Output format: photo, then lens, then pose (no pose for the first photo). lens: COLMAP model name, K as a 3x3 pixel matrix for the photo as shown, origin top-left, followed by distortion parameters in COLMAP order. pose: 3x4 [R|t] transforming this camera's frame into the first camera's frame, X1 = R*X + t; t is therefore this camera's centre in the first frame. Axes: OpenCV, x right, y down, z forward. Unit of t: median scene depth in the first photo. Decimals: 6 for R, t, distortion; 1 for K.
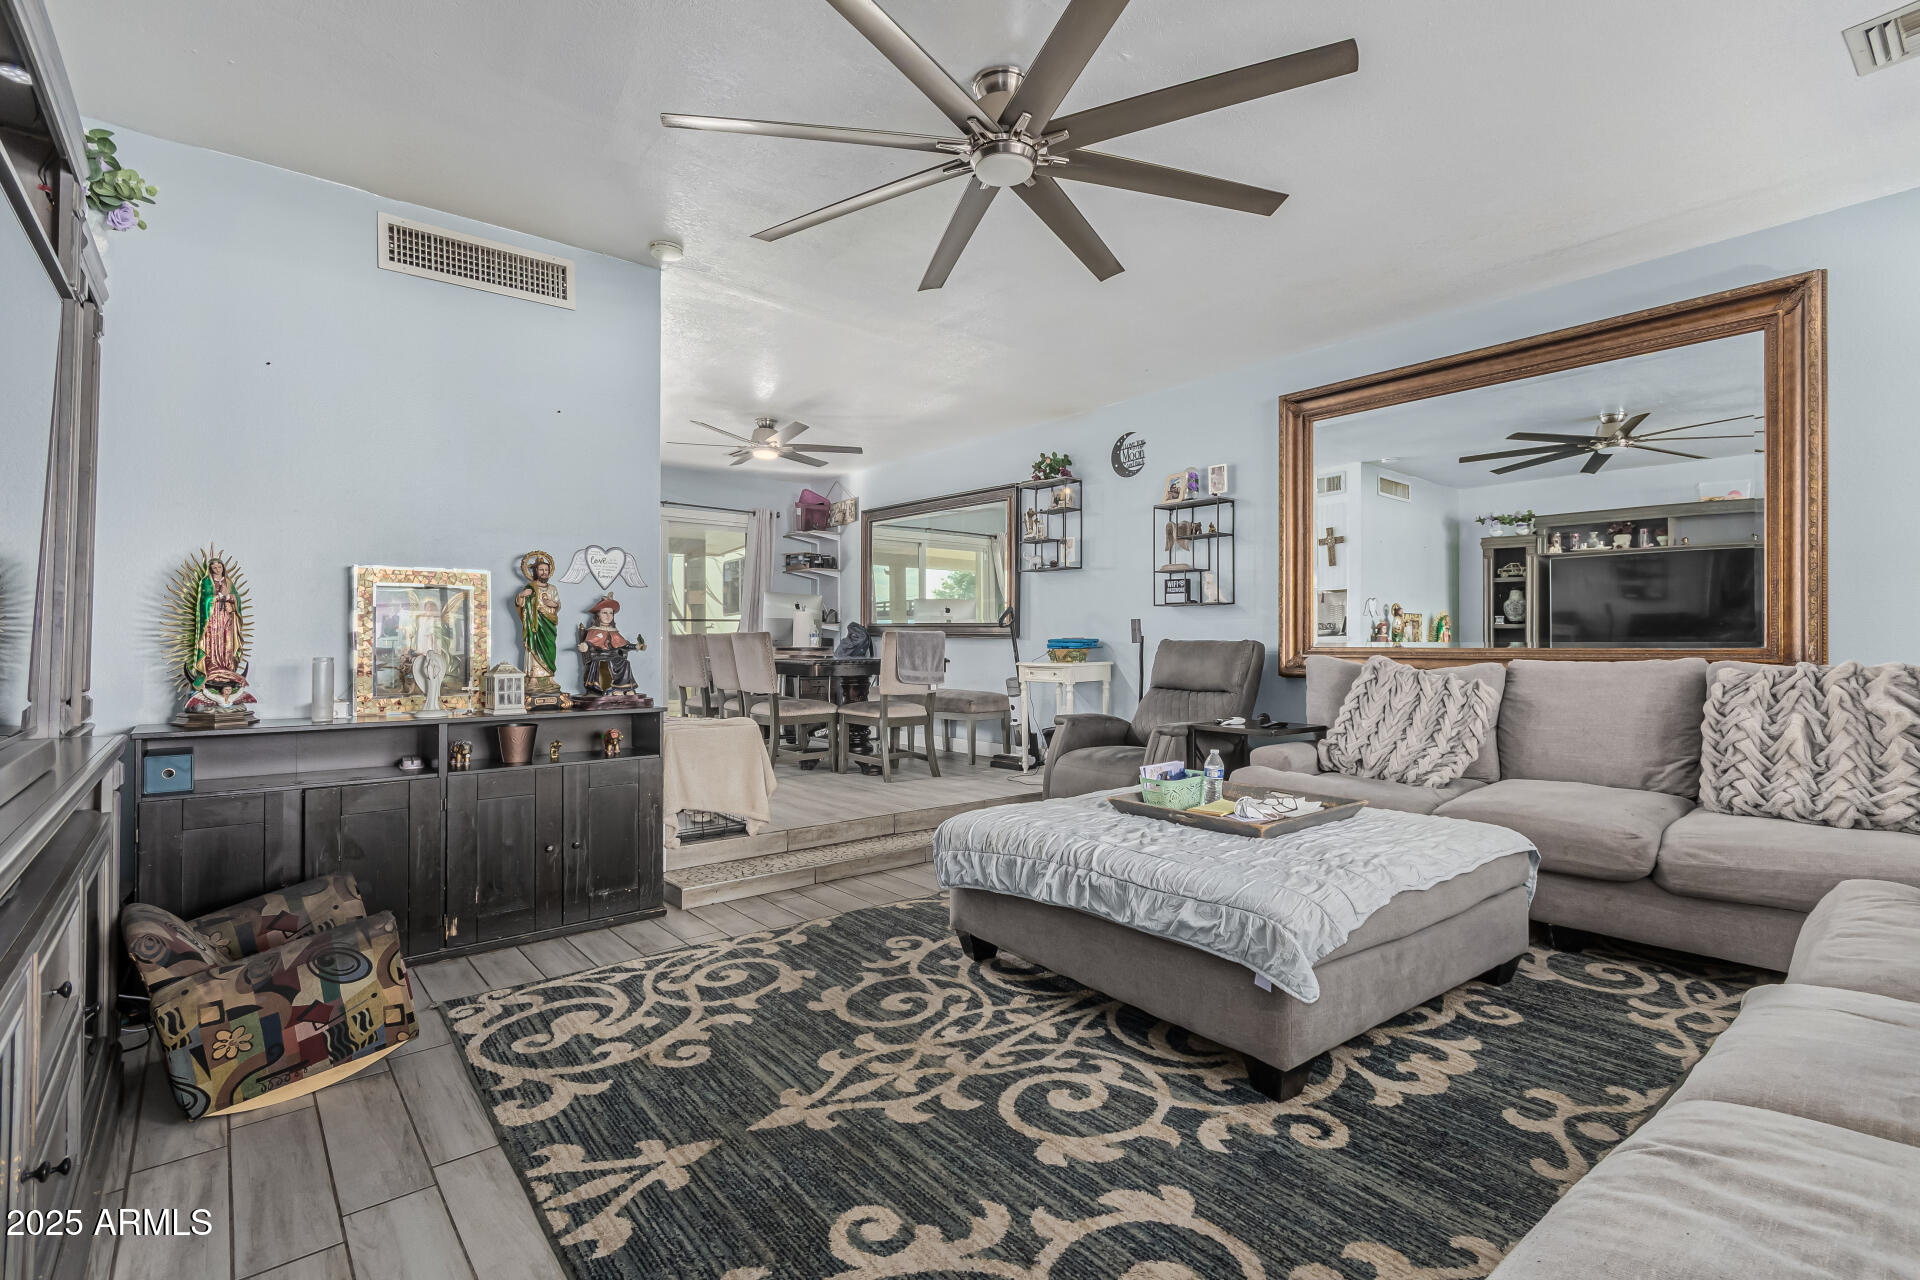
lens RADIAL K [[896.9, 0, 967.2], [0, 896.9, 642.5], [0, 0, 1]] dist [0.004992, 0.001370]
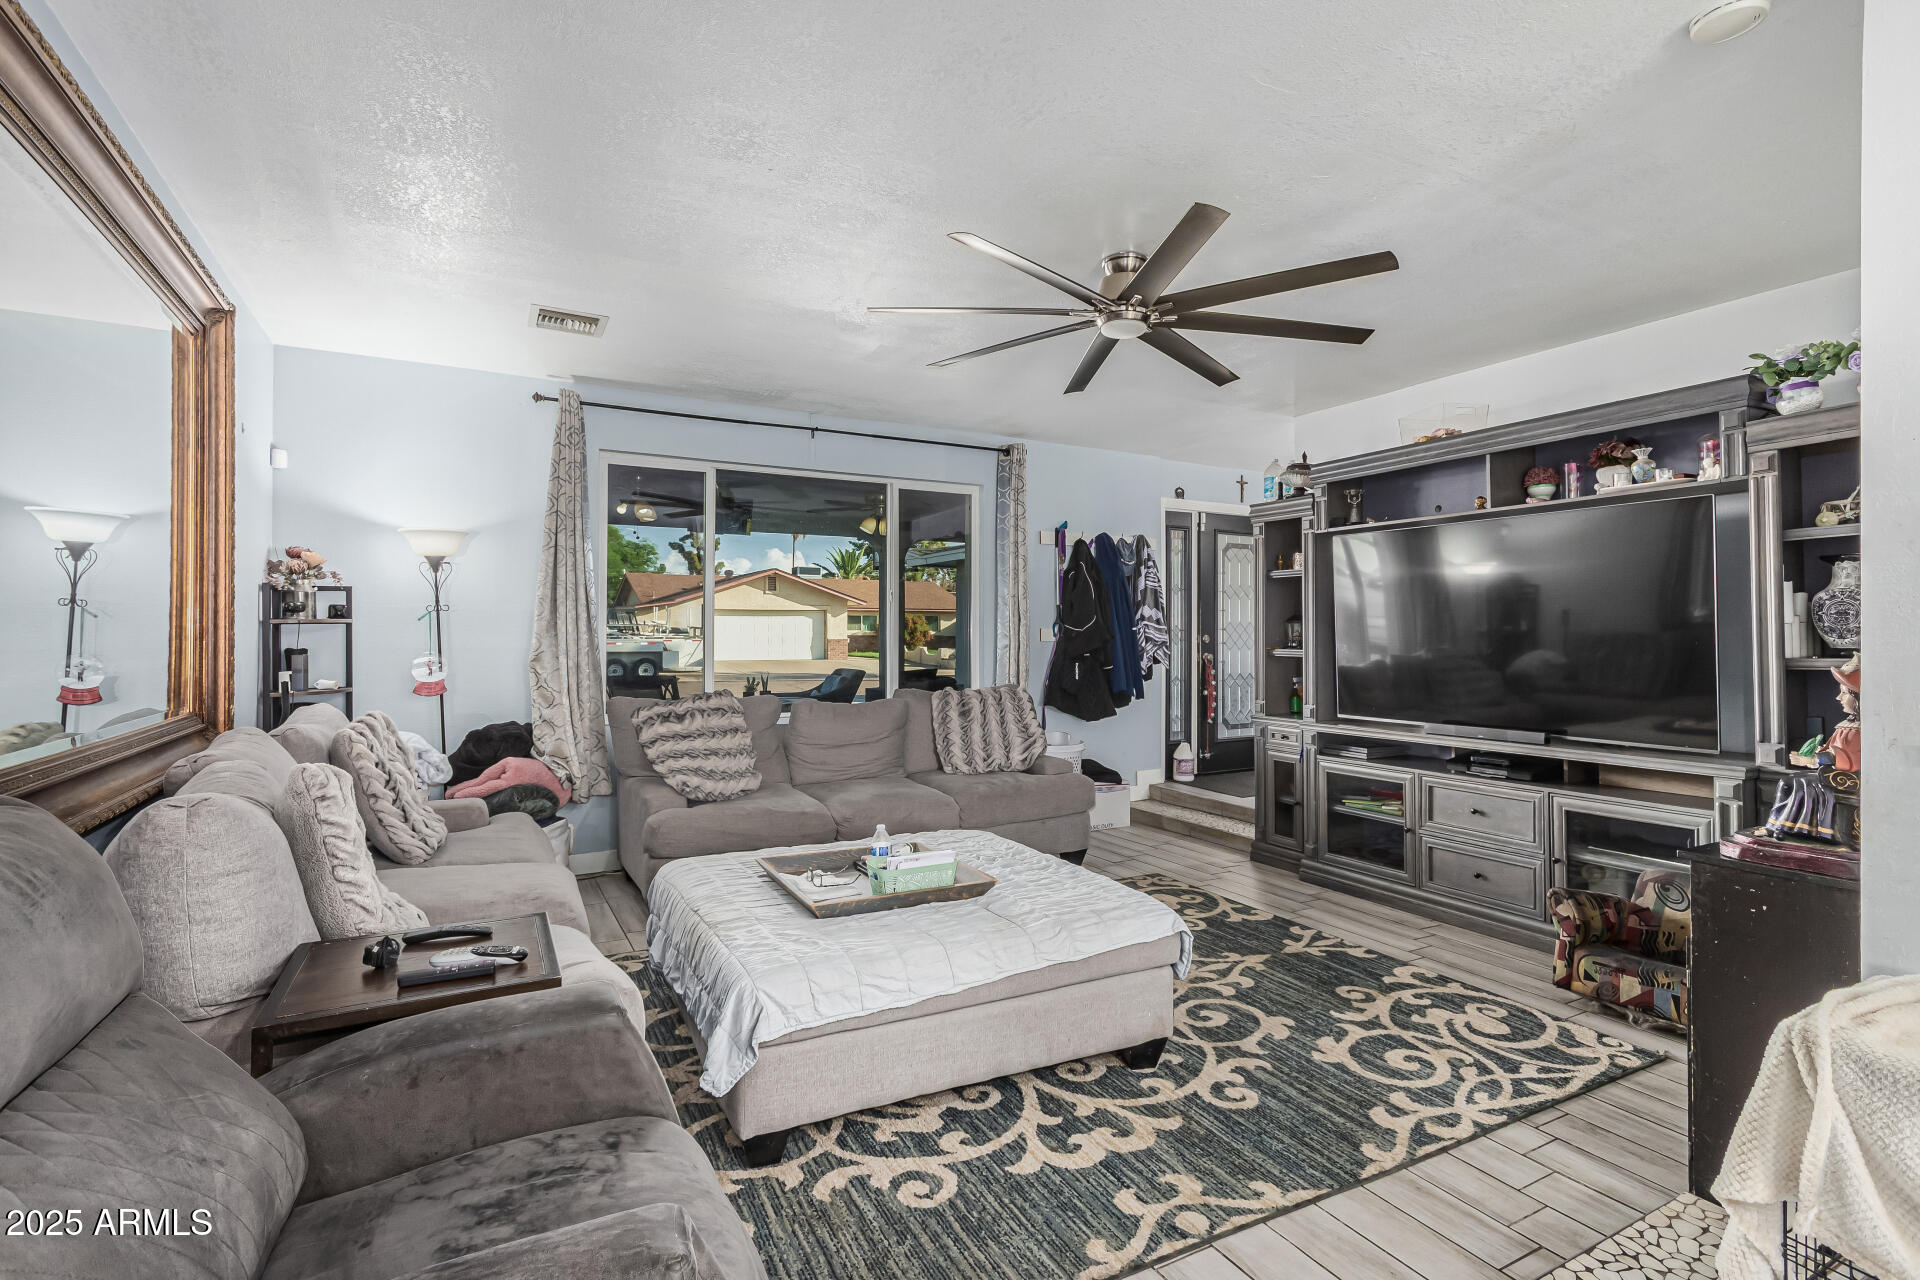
lens RADIAL K [[896.9, 0, 967.2], [0, 896.9, 642.5], [0, 0, 1]] dist [0.004992, 0.001370]
pose [[-0.980867, -0.007479, 0.194535, 0.011883], [-0.006184, 0.999954, 0.007264, -0.086586], [-0.194580, 0.005922, -0.980869, 2.230348]]
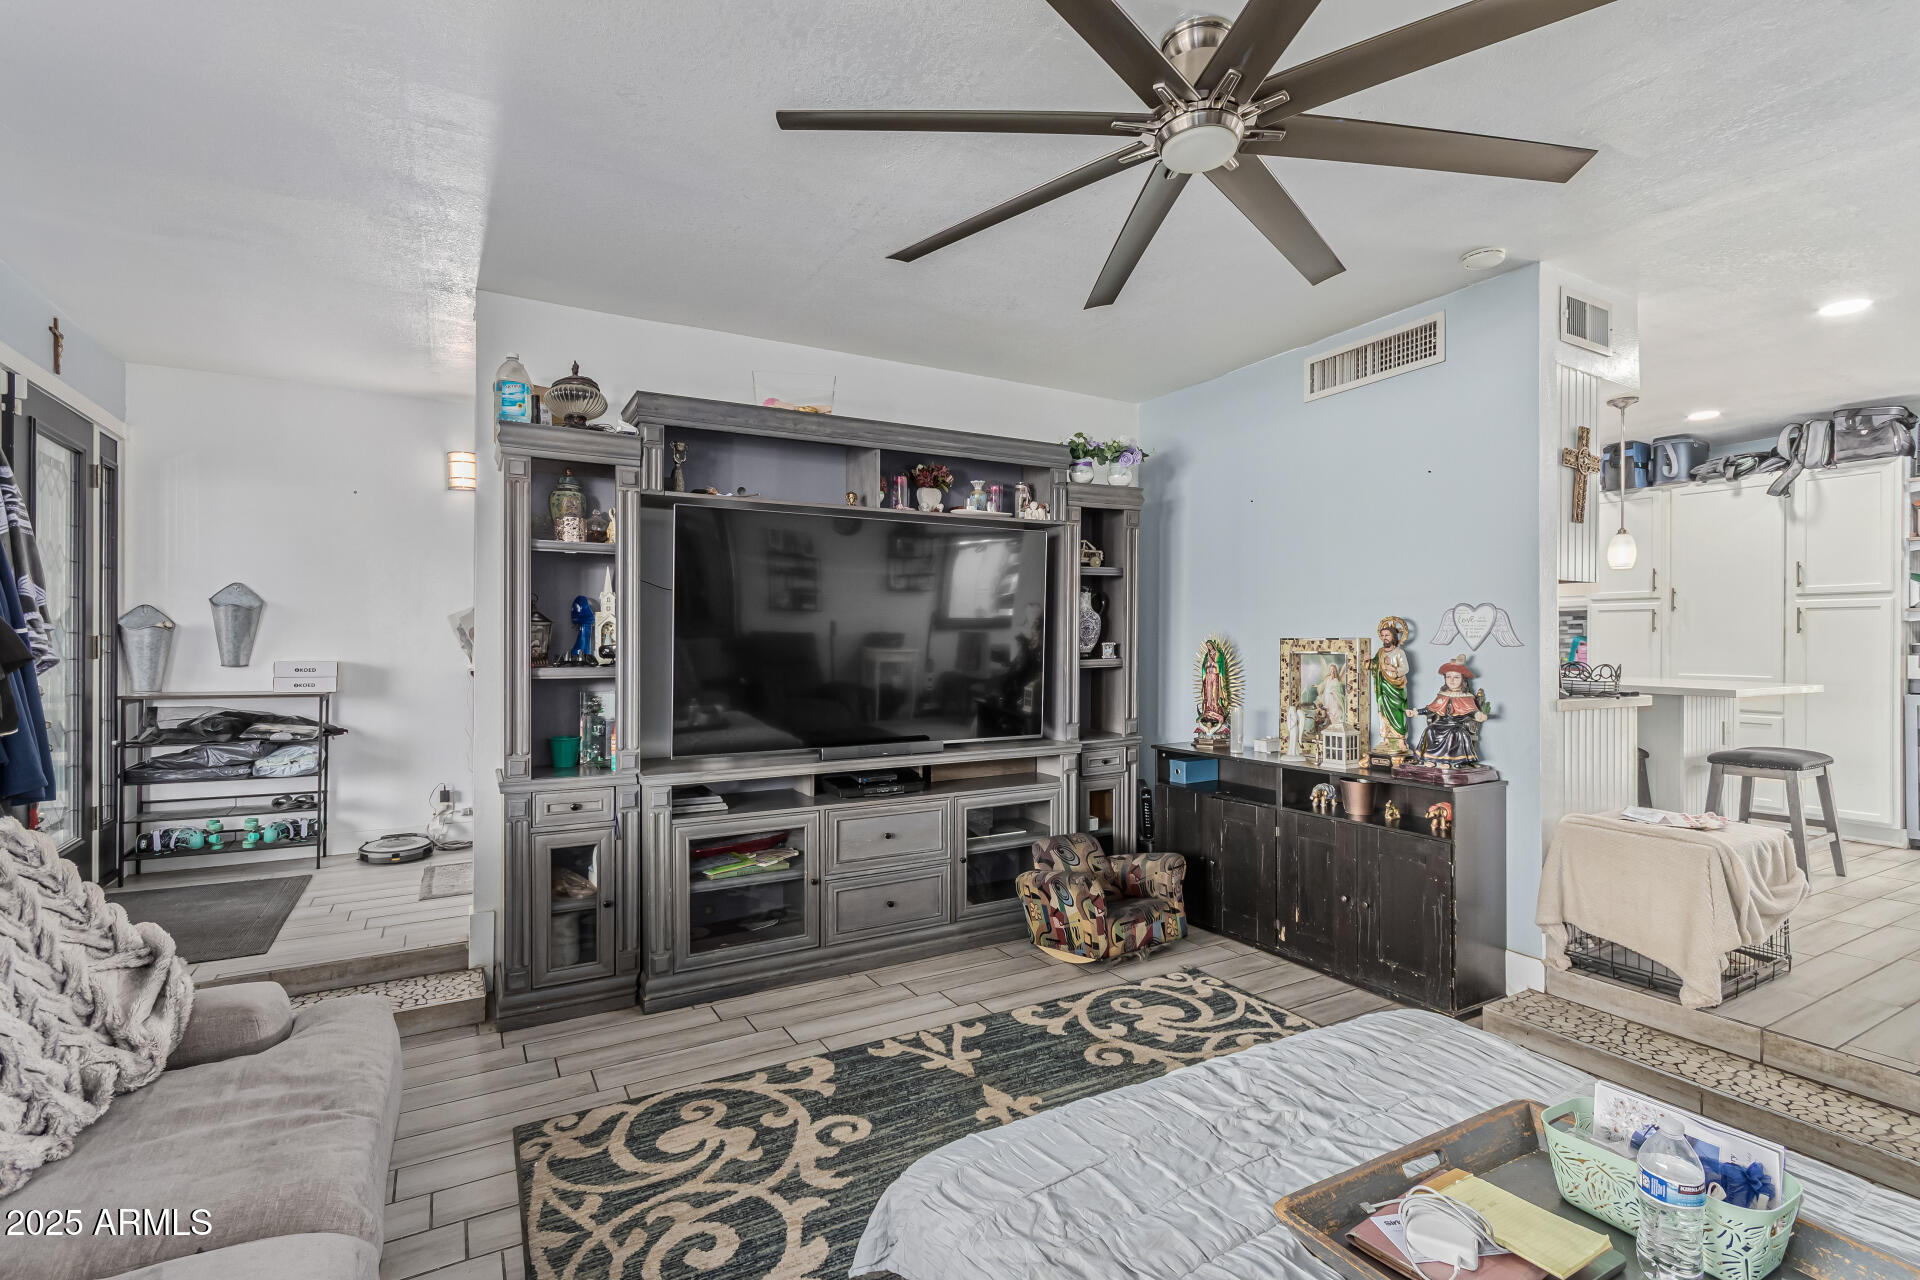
lens RADIAL K [[896.9, 0, 967.2], [0, 896.9, 642.5], [0, 0, 1]] dist [0.004992, 0.001370]
pose [[-0.178252, 0.000137, -0.983985, 0.829971], [0.000992, 1.000000, -0.000040, -0.095399], [0.983984, -0.000983, -0.178252, 0.923377]]
